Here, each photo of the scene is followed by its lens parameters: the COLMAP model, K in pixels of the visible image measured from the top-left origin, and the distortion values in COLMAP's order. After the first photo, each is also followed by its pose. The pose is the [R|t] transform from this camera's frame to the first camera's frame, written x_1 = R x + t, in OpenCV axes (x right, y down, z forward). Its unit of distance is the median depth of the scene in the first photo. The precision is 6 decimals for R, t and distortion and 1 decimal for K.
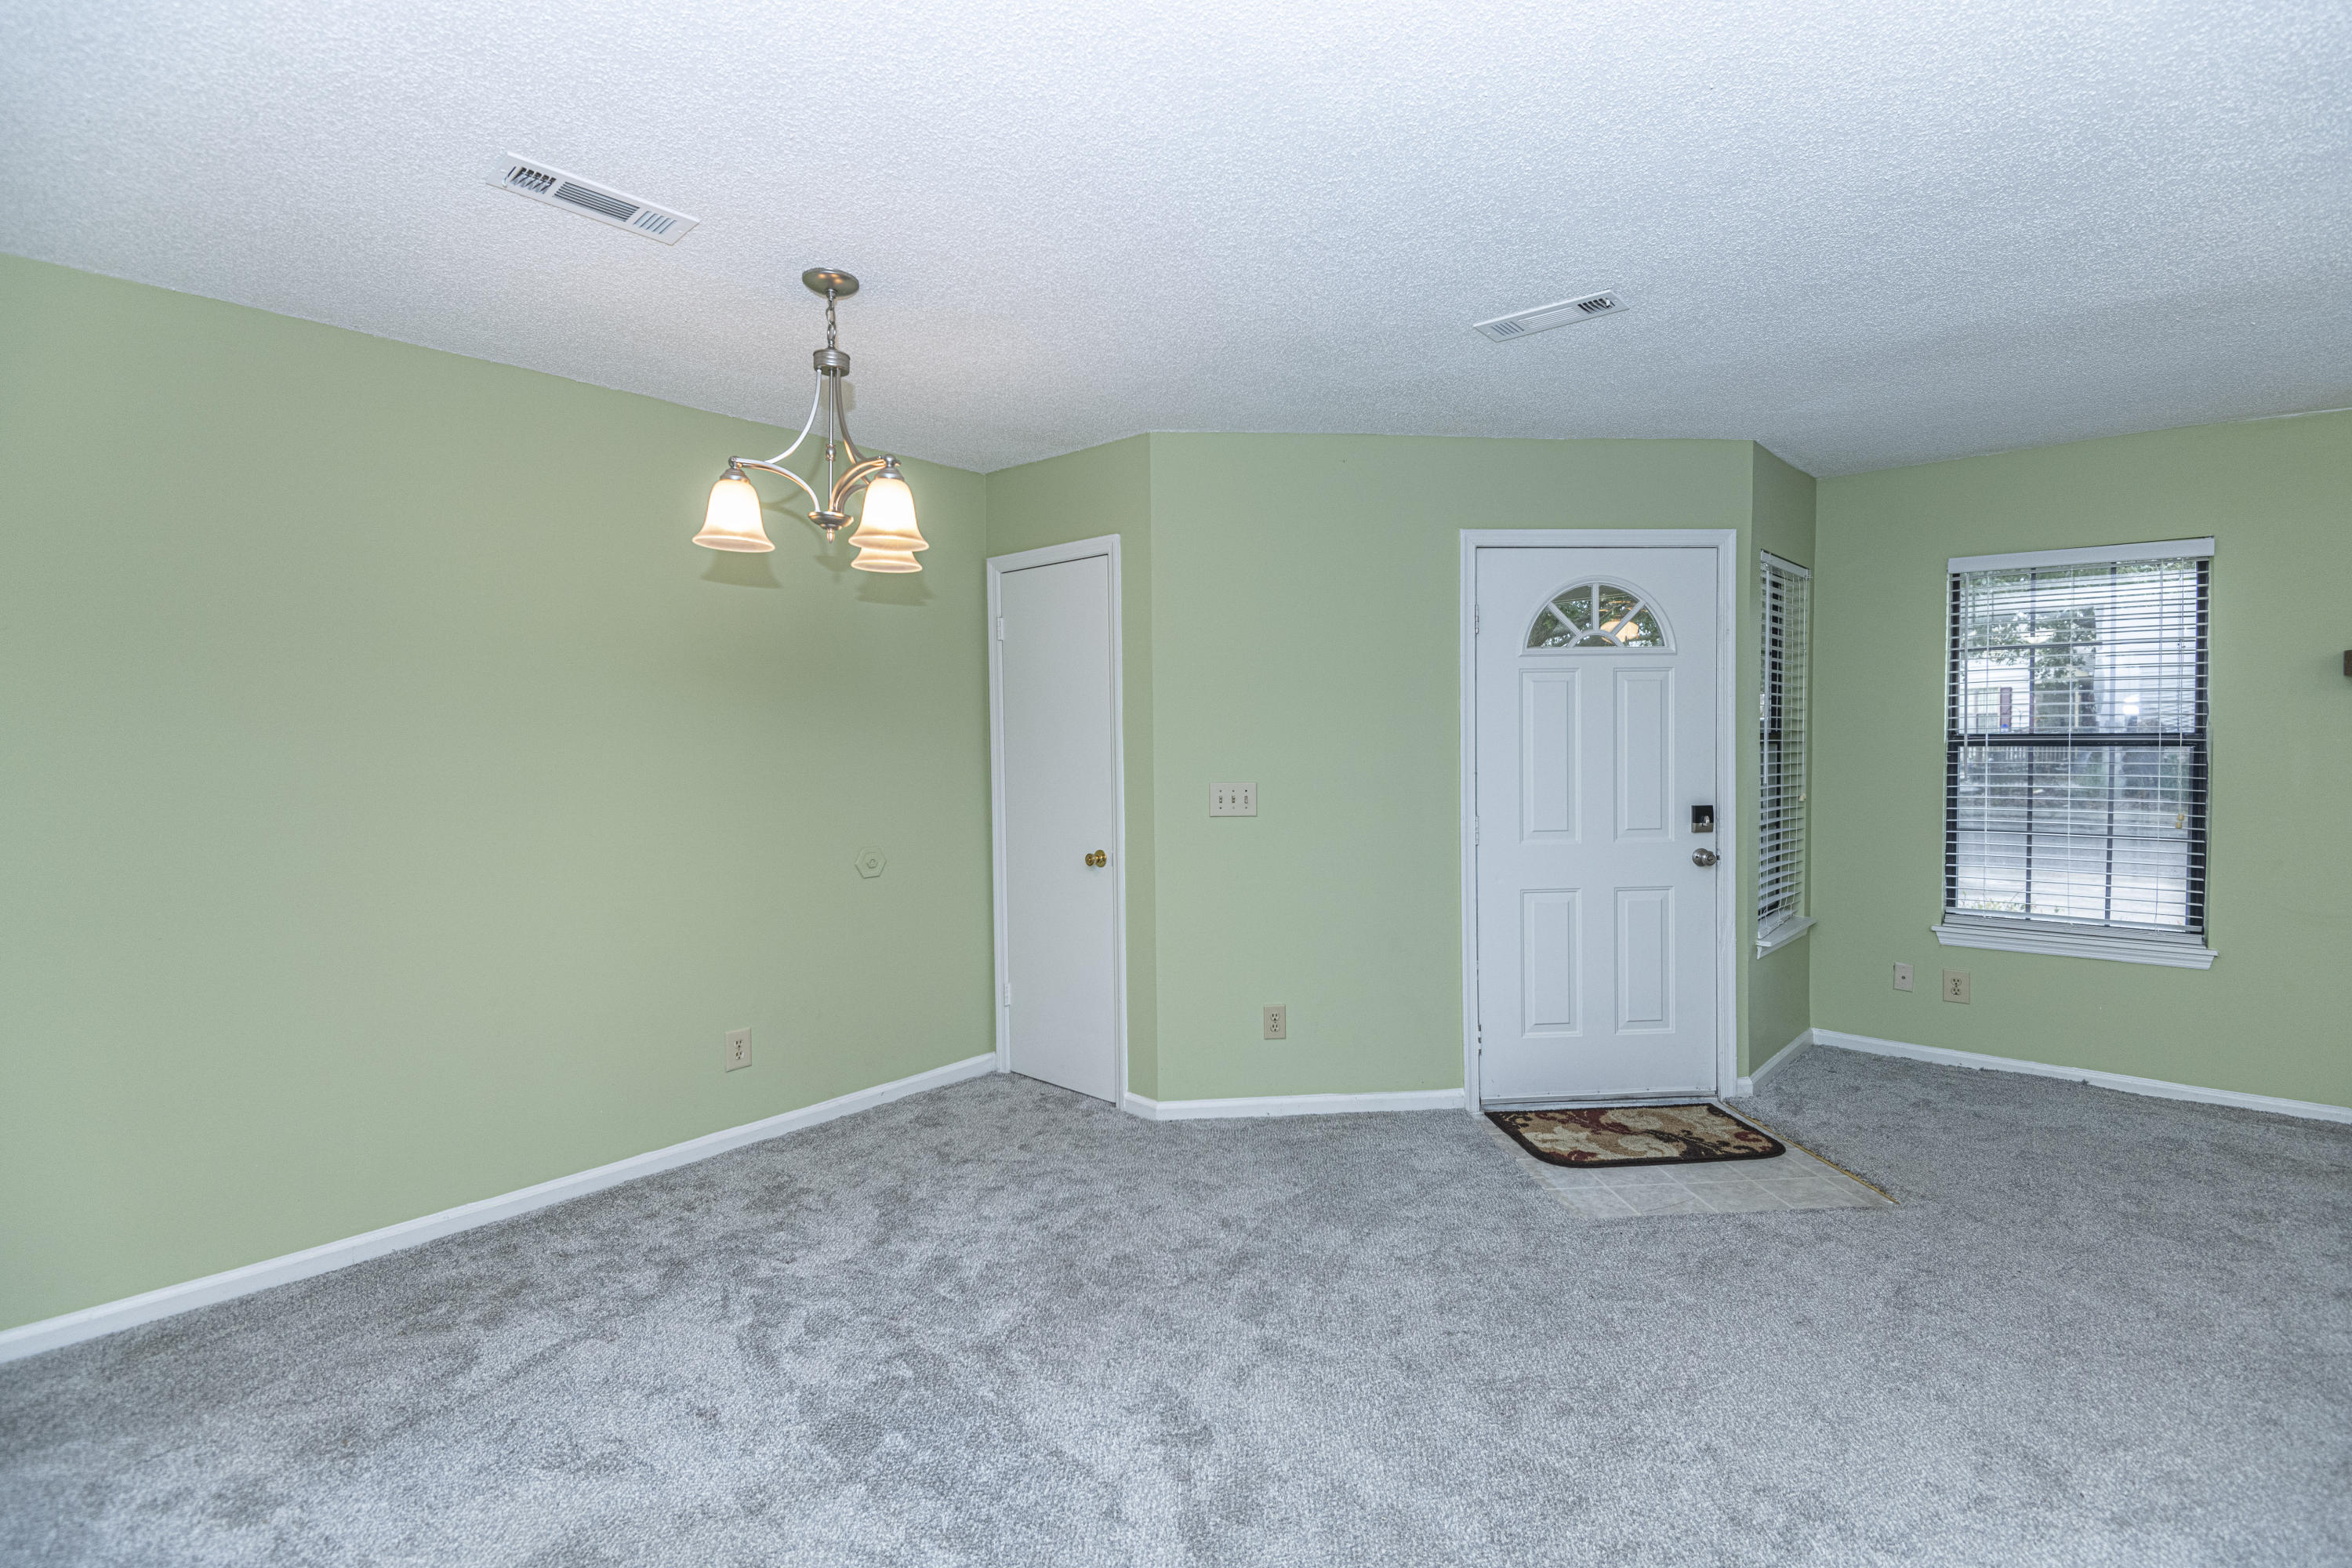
lens RADIAL K [[1058.2, 0, 1181.3], [0, 1058.2, 767.3], [0, 0, 1]] dist [0.030807, -0.025554]
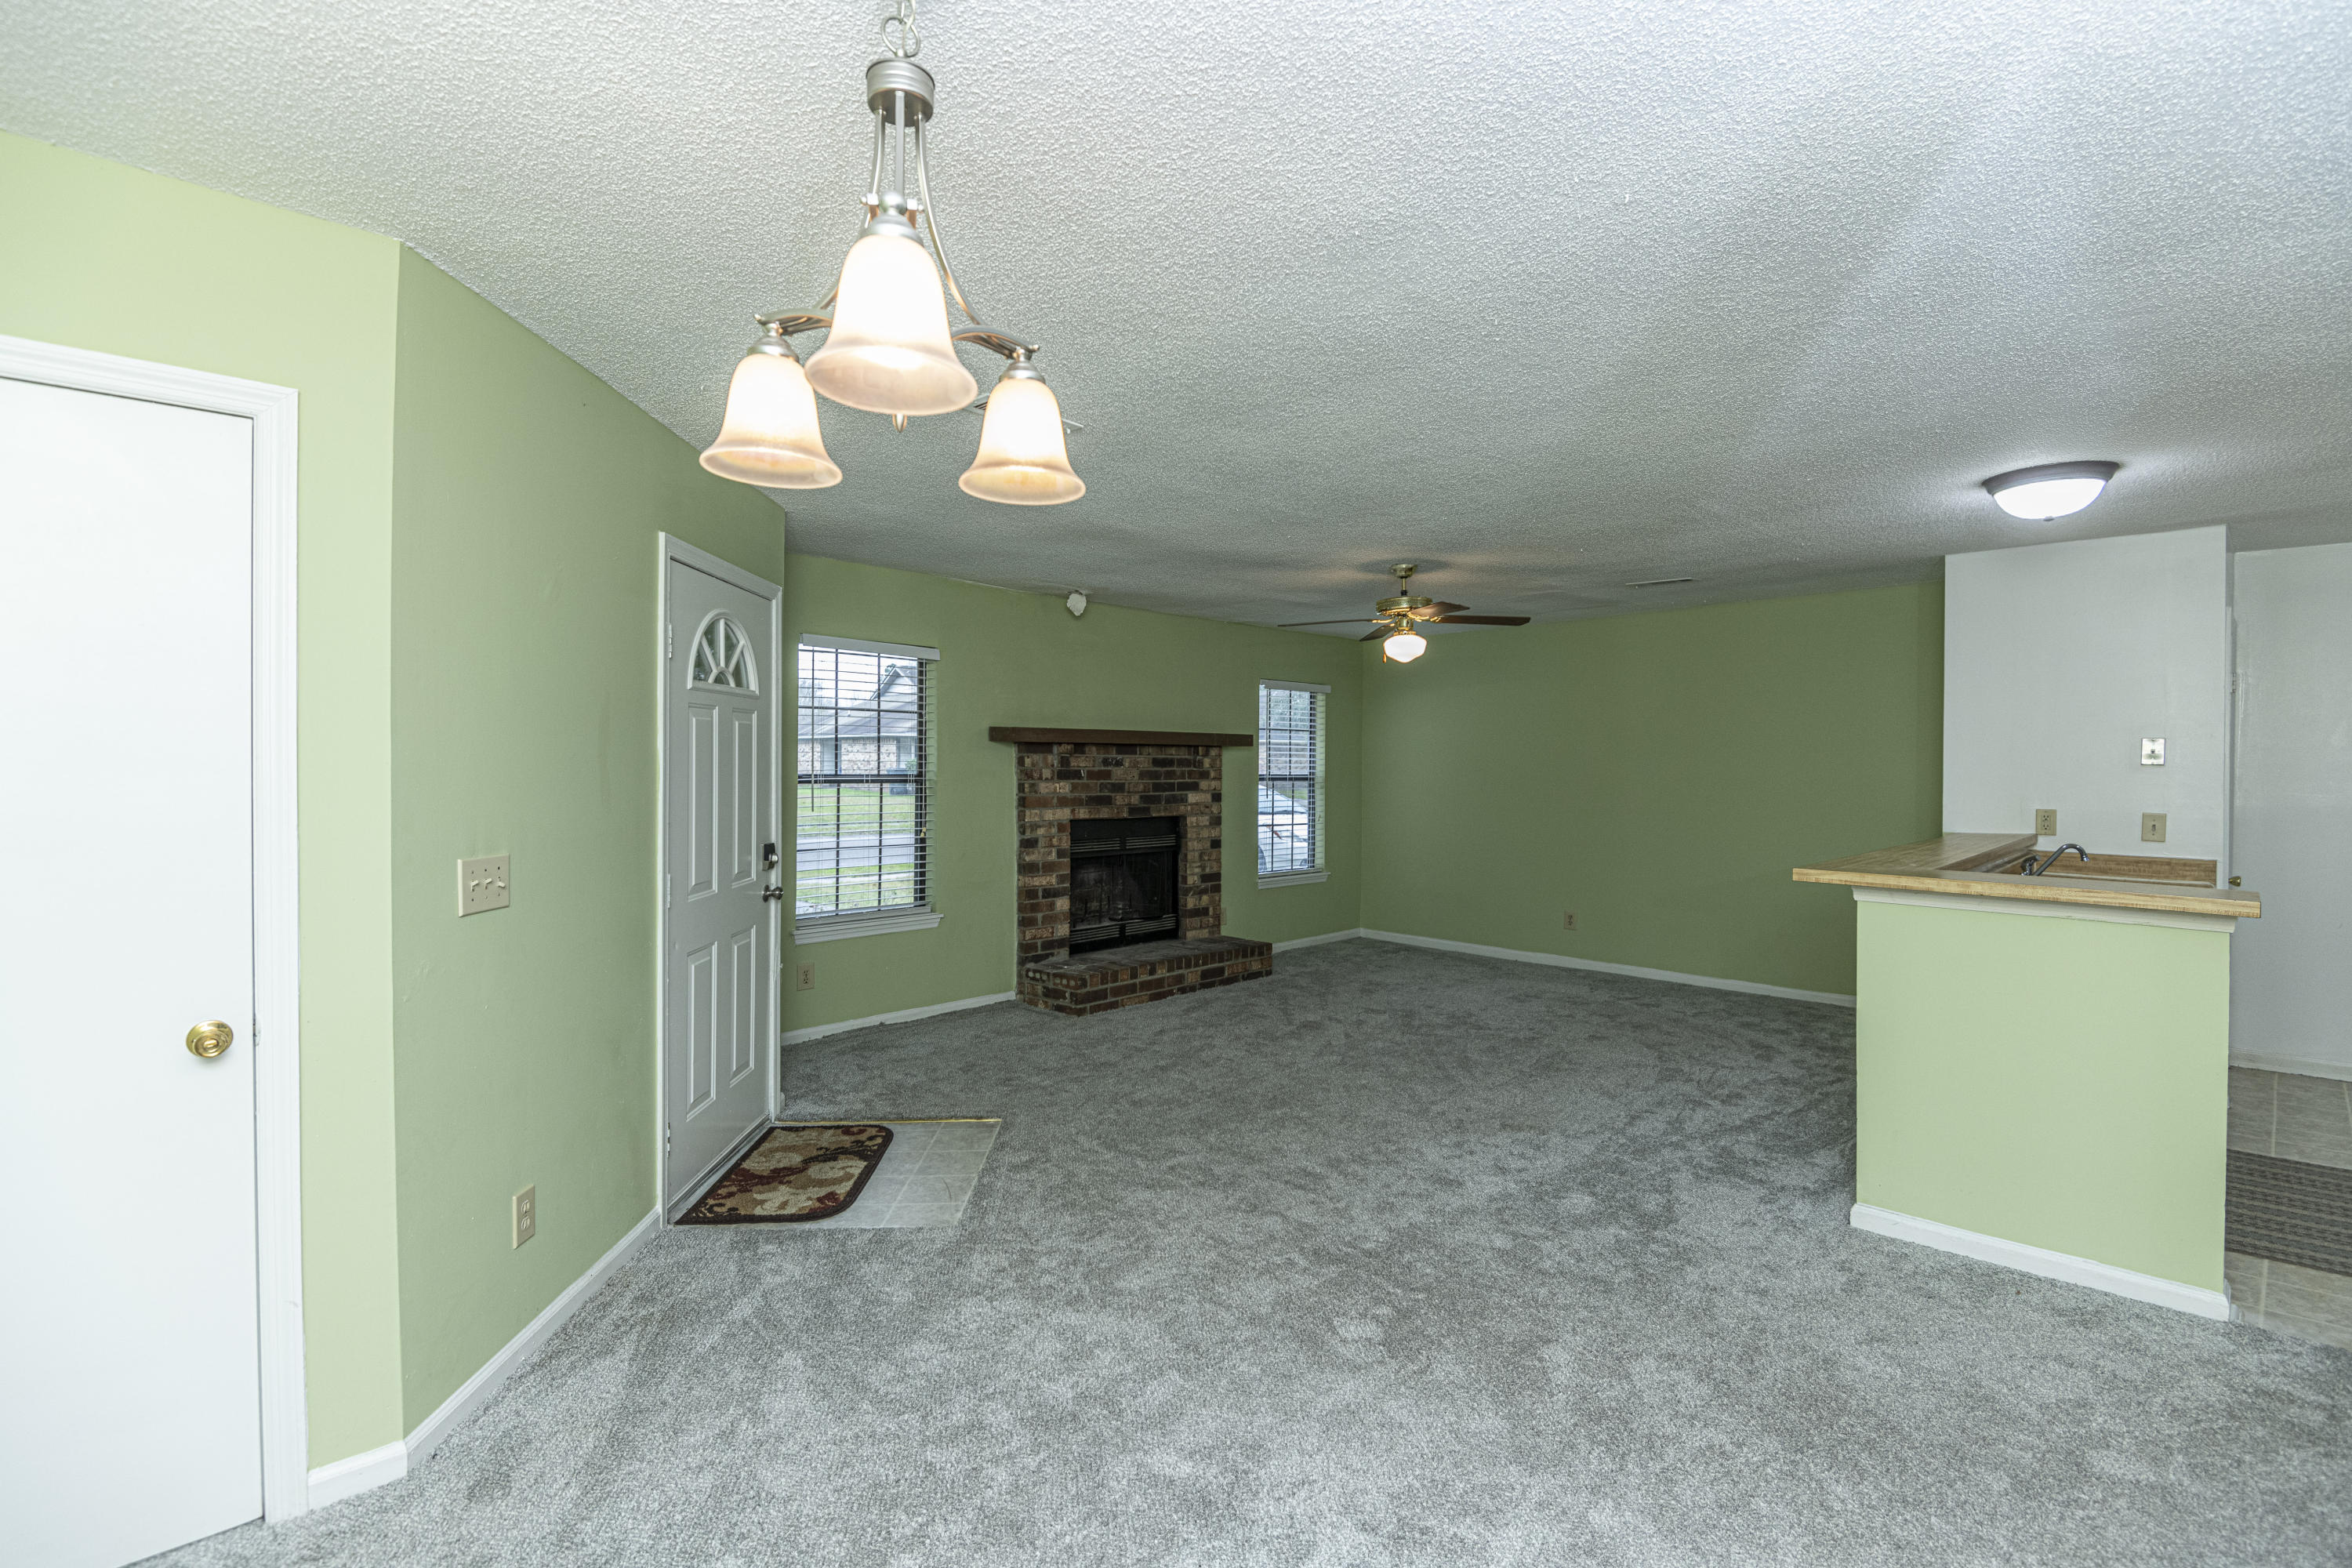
lens RADIAL K [[1058.2, 0, 1182.1], [0, 1058.2, 767.7], [0, 0, 1]] dist [0.030807, -0.025554]
pose [[0.065851, 0.003927, 0.997822, -0.552572], [0.021396, 0.999757, -0.005347, -0.025801], [-0.997600, 0.021701, 0.065751, 0.545065]]
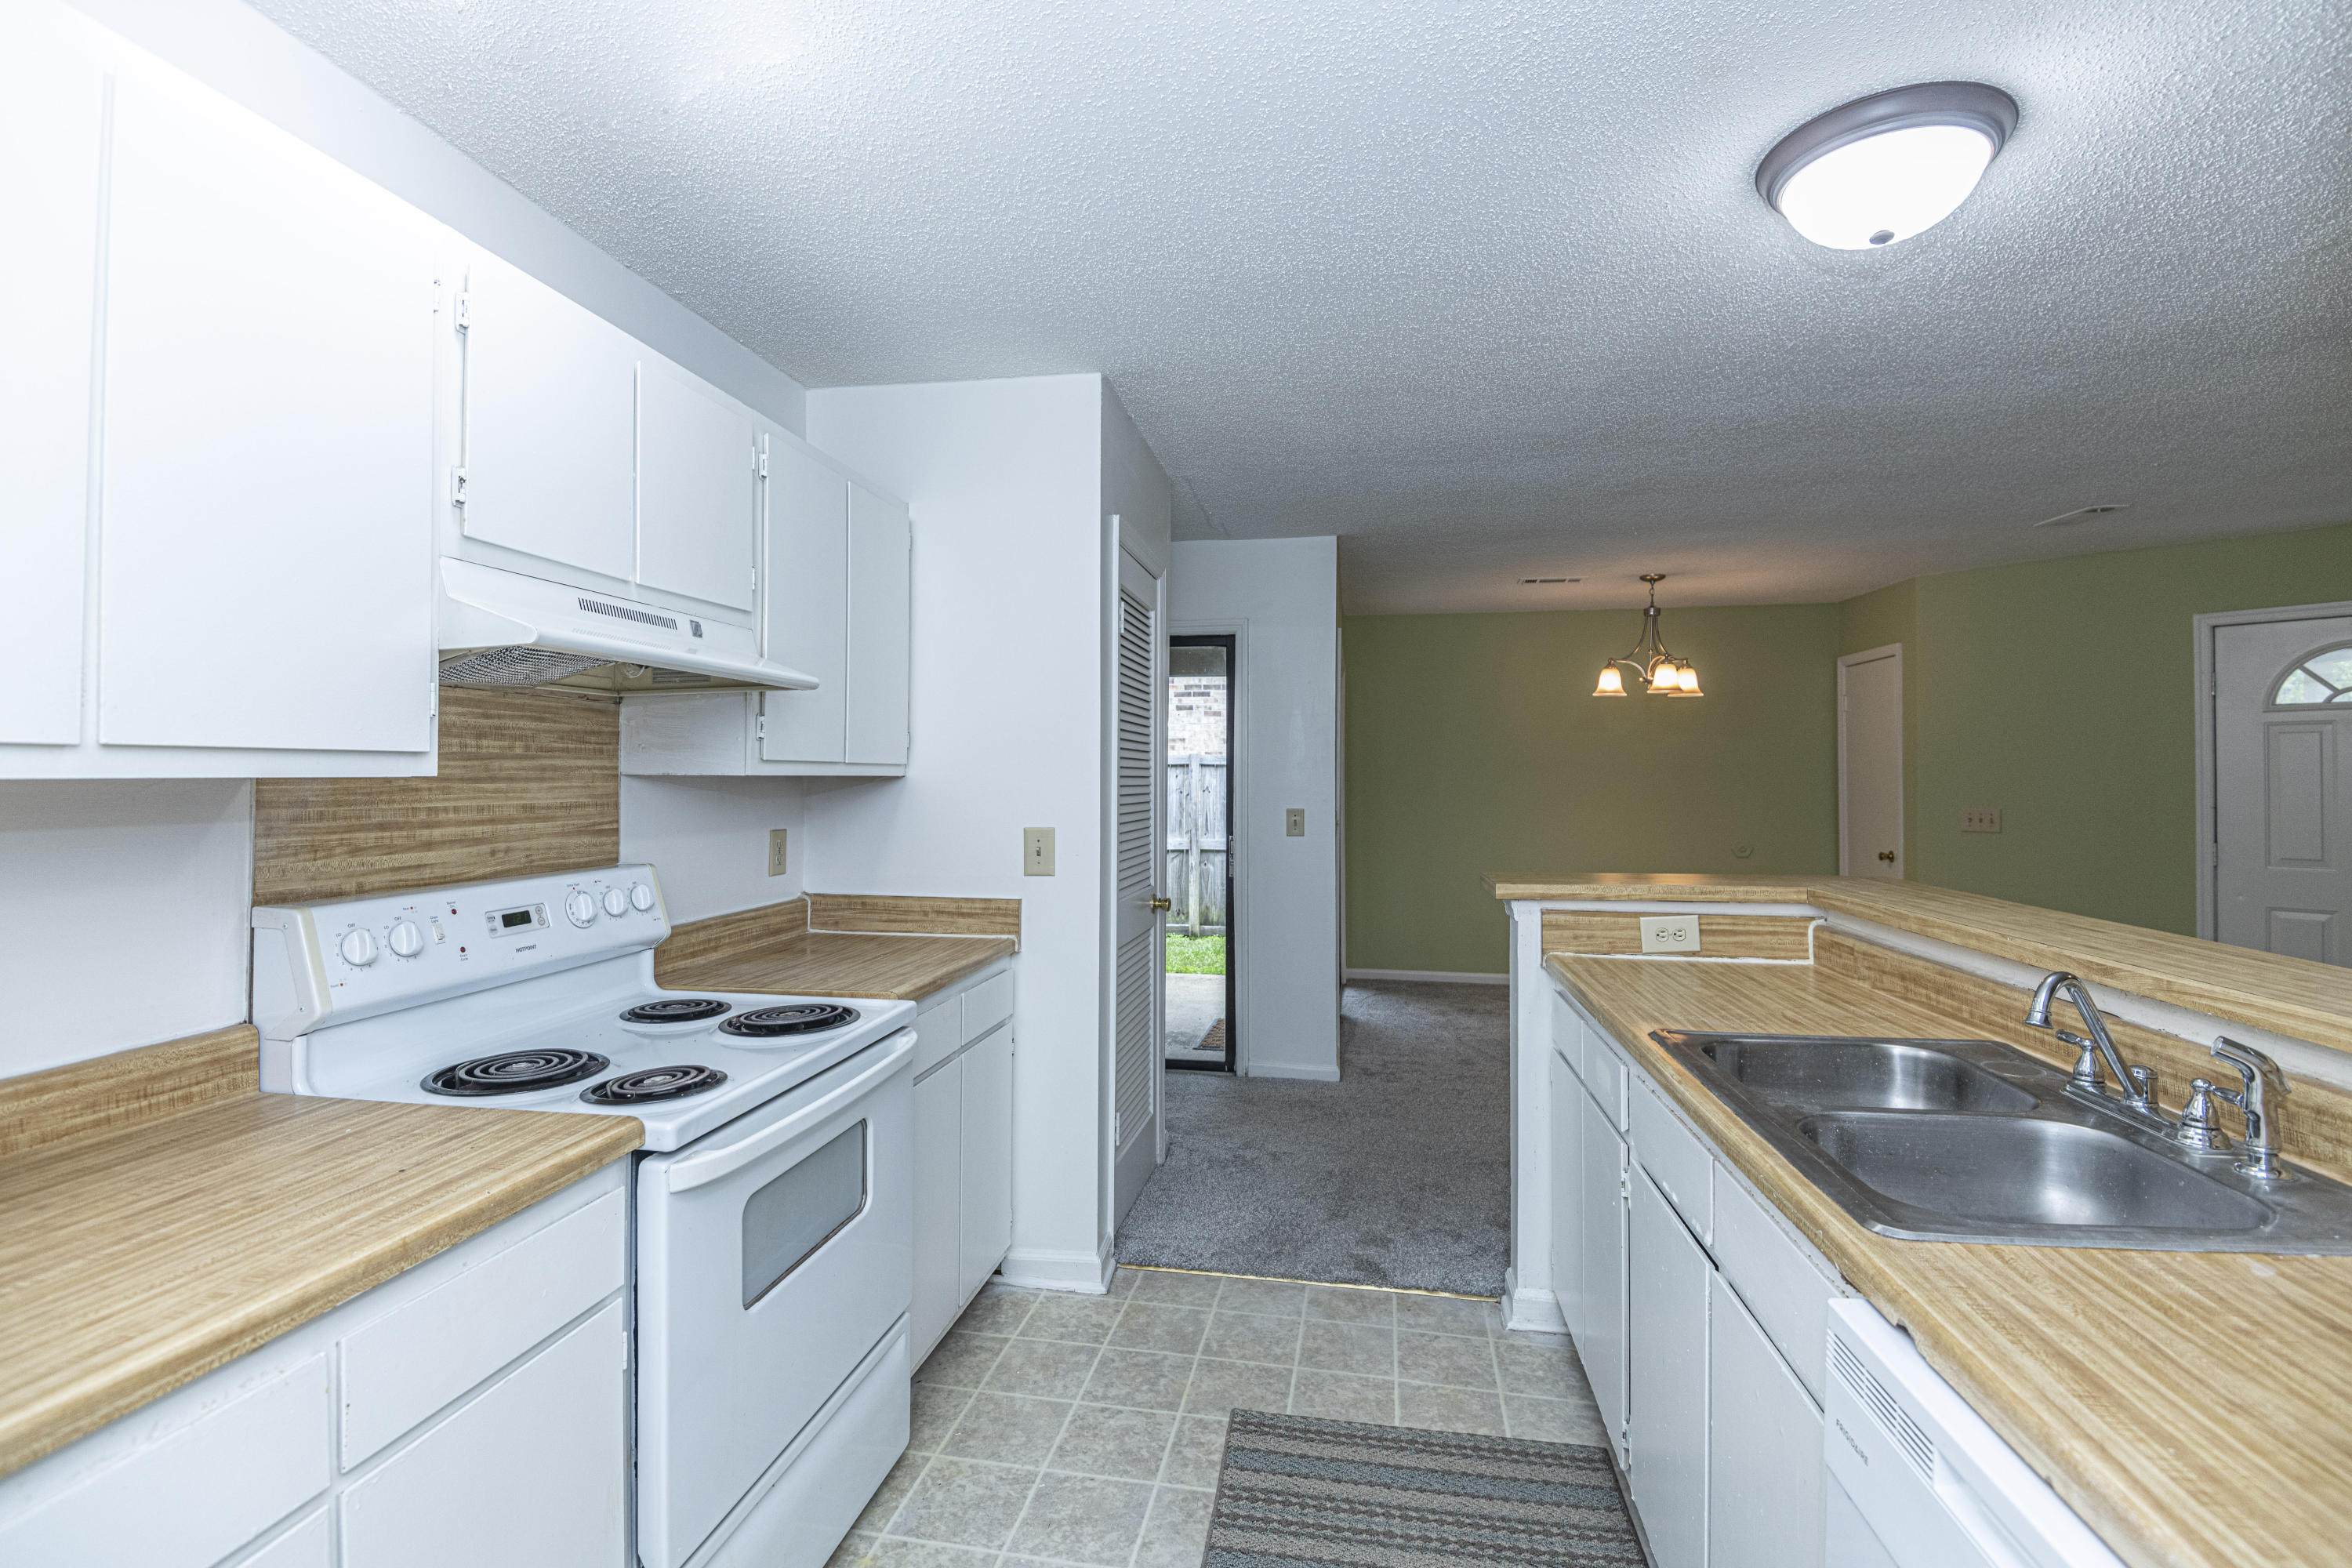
lens RADIAL K [[1058.2, 0, 1182.7], [0, 1058.2, 765.2], [0, 0, 1]] dist [0.030807, -0.025554]
pose [[0.527737, 0.001412, -0.849407, 0.710567], [-0.028286, 0.999473, -0.015913, 0.009100], [0.848937, 0.032424, 0.527499, -0.692097]]
